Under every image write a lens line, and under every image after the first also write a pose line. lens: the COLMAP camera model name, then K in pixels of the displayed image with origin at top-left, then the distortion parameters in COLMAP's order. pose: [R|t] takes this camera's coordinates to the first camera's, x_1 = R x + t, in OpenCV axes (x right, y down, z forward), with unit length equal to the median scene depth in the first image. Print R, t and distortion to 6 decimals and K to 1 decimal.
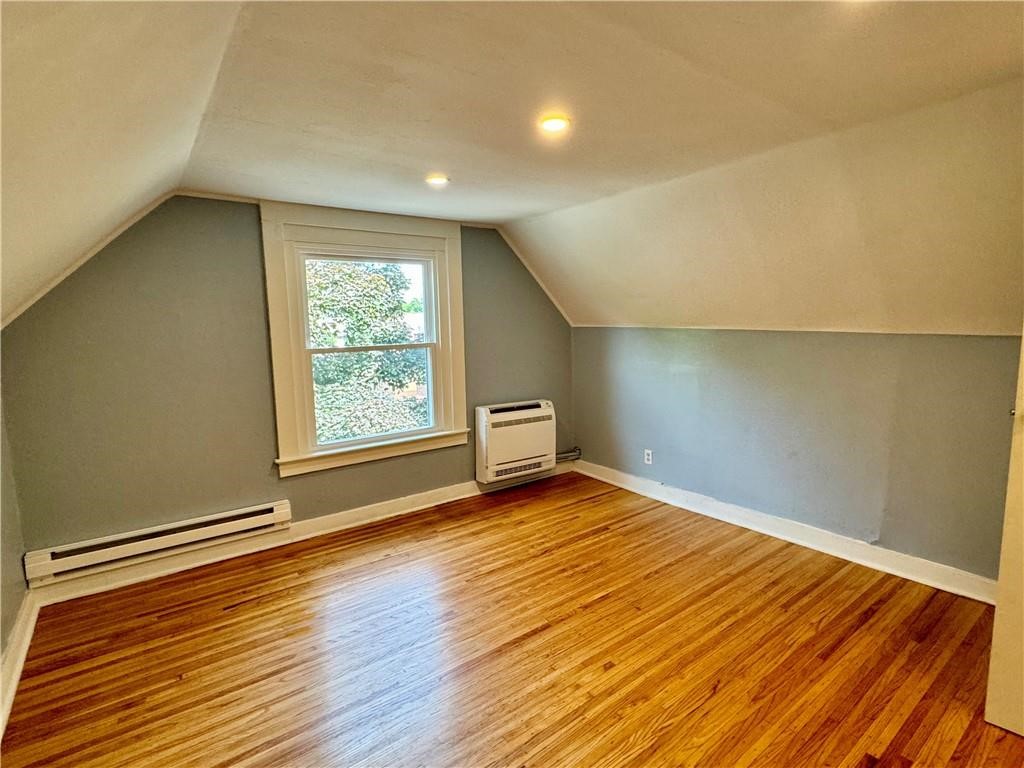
lens RADIAL K [[510.4, 0, 512.0], [0, 510.4, 384.0], [0, 0, 1]] dist [0.003083, 0.001139]
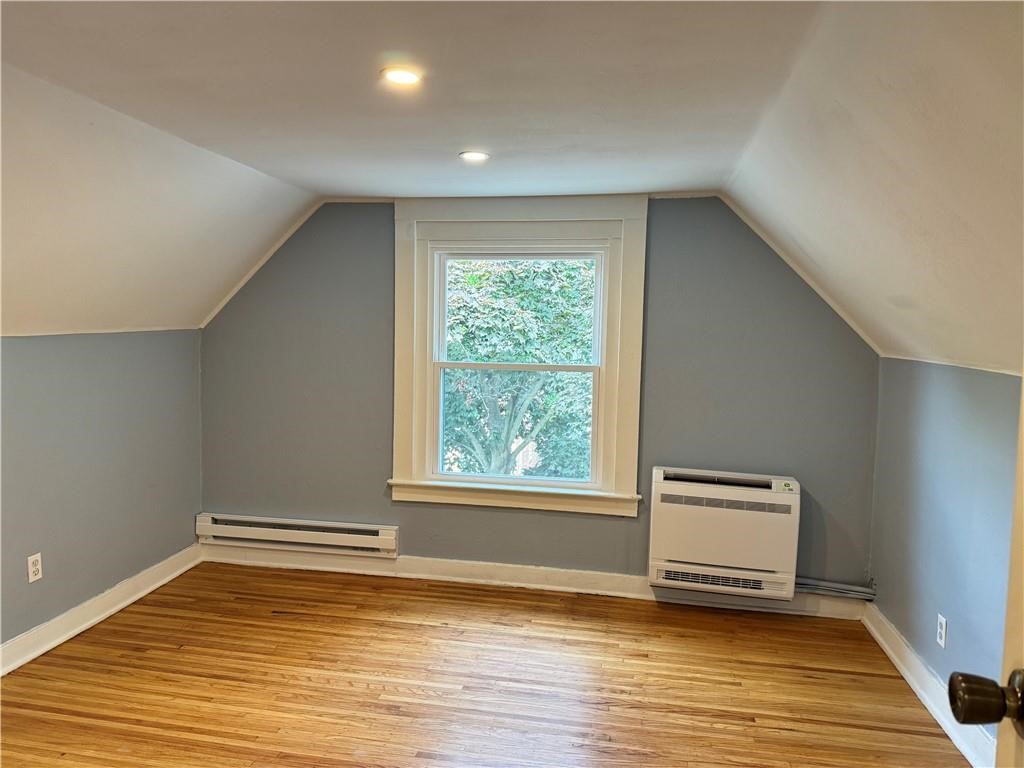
lens RADIAL K [[743.2, 0, 488.3], [0, 743.2, 380.6], [0, 0, 1]] dist [0.109431, -0.159014]
pose [[0.672065, 0.095383, -0.734323, 0.593124], [-0.120693, 0.992518, 0.018460, -0.070086], [0.730590, 0.076222, 0.678549, 0.205015]]
